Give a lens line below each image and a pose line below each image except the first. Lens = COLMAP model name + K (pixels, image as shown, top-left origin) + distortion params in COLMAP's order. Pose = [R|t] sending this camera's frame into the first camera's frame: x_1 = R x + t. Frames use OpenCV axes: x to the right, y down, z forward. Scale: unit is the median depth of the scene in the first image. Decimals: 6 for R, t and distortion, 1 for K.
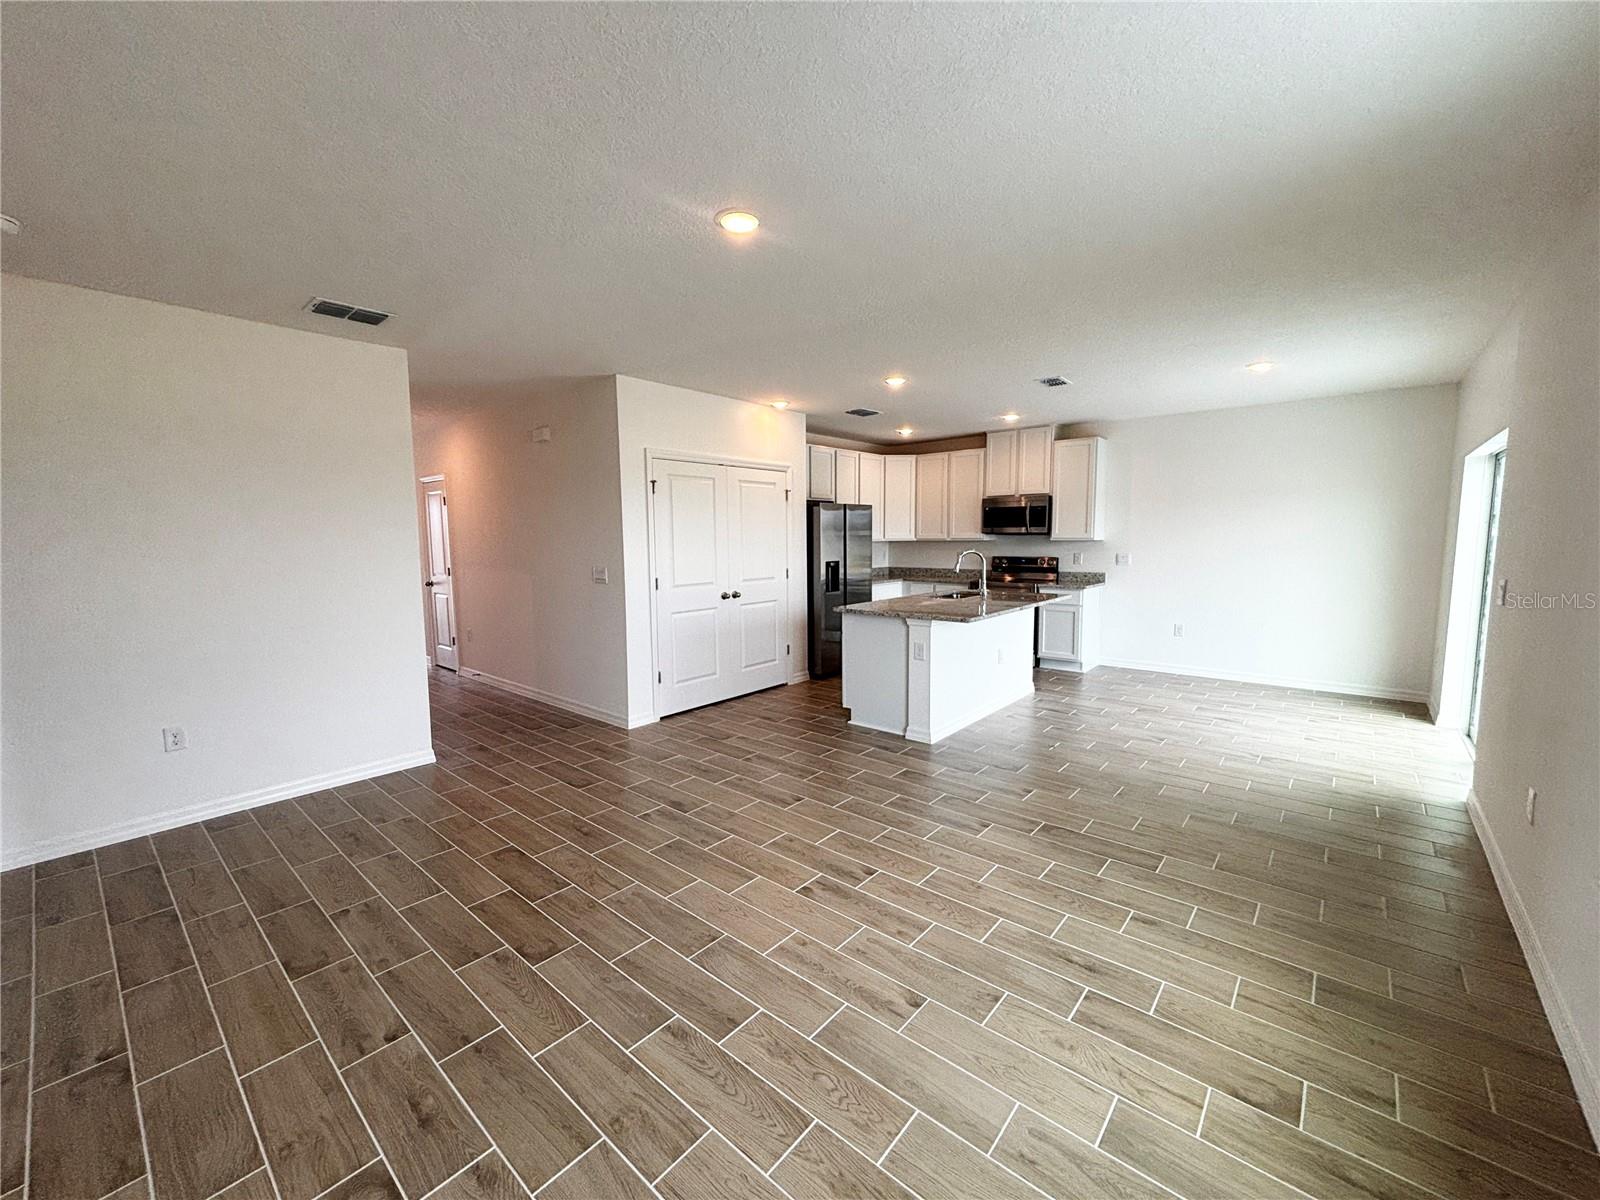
lens RADIAL K [[647.3, 0, 809.0], [0, 647.3, 600.5], [0, 0, 1]] dist [0.003196, -0.001122]
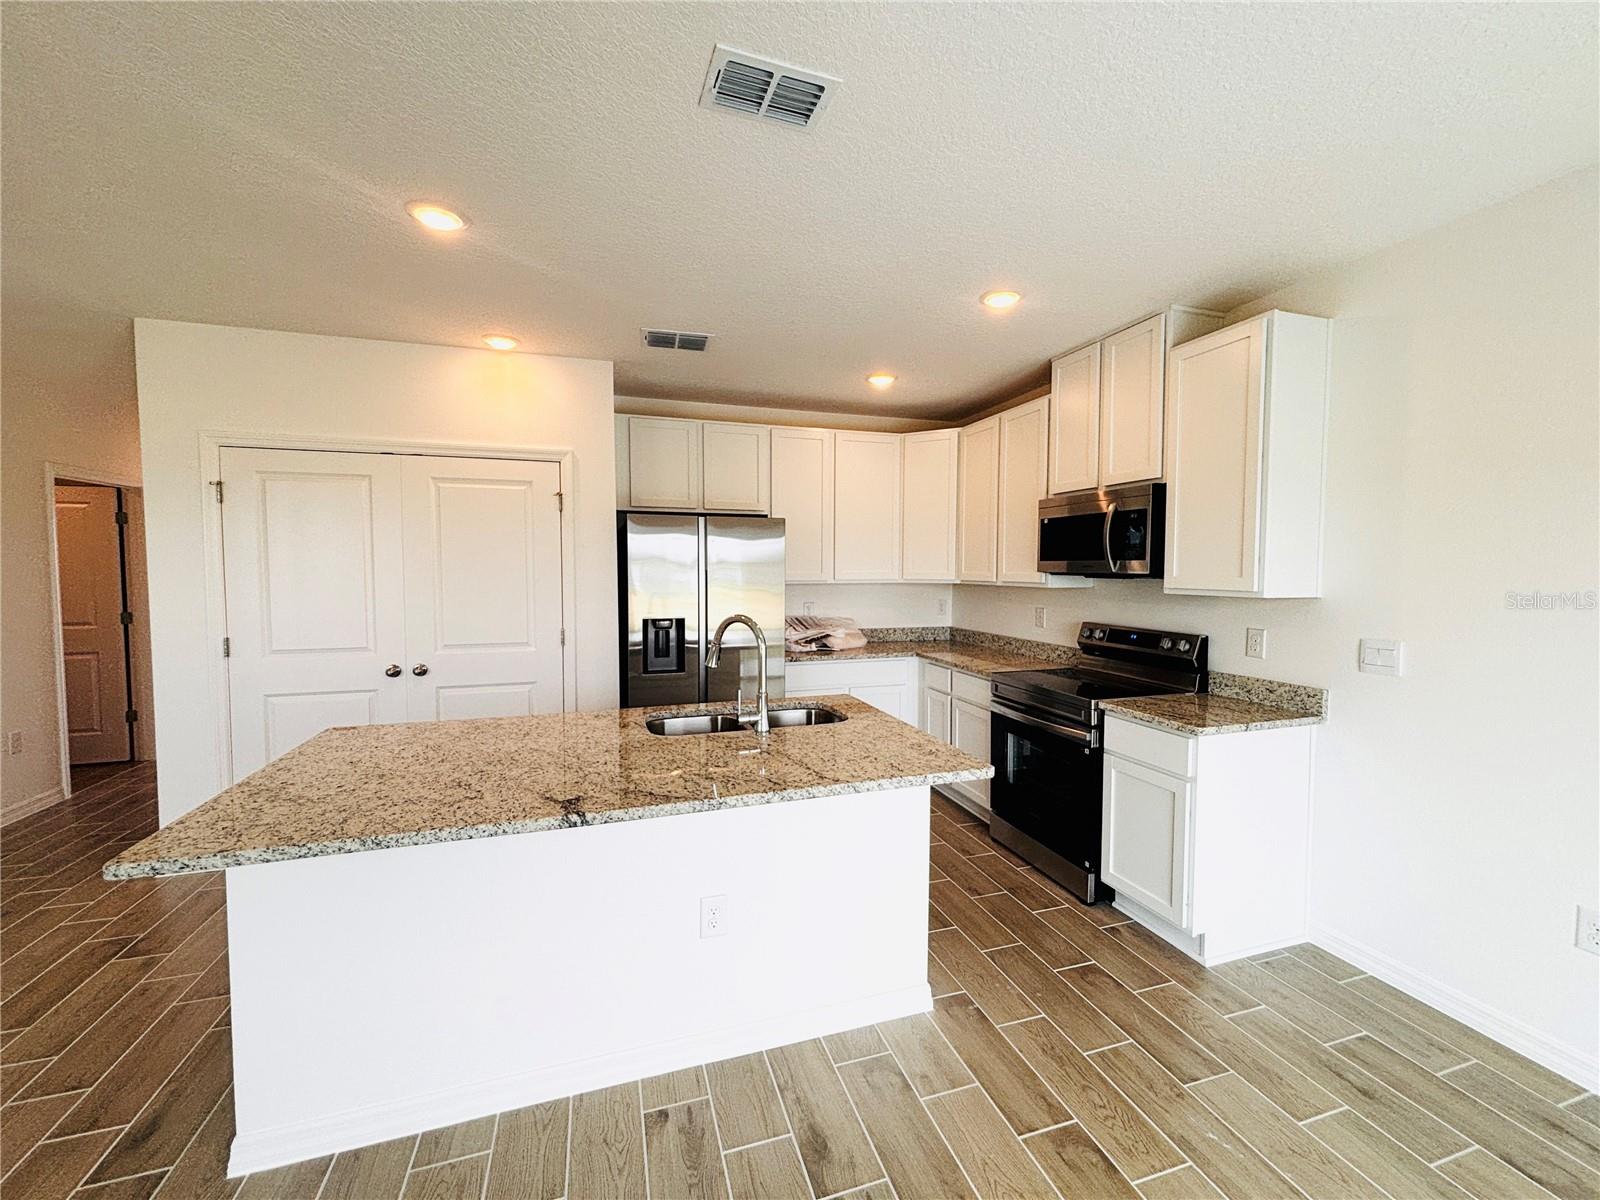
lens RADIAL K [[647.3, 0, 798.5], [0, 647.3, 599.2], [0, 0, 1]] dist [0.003196, -0.001122]
pose [[0.847189, 0.038394, -0.529903, 0.392609], [-0.063440, 0.997560, -0.029147, -0.062822], [0.527491, 0.058310, 0.847557, 0.535525]]
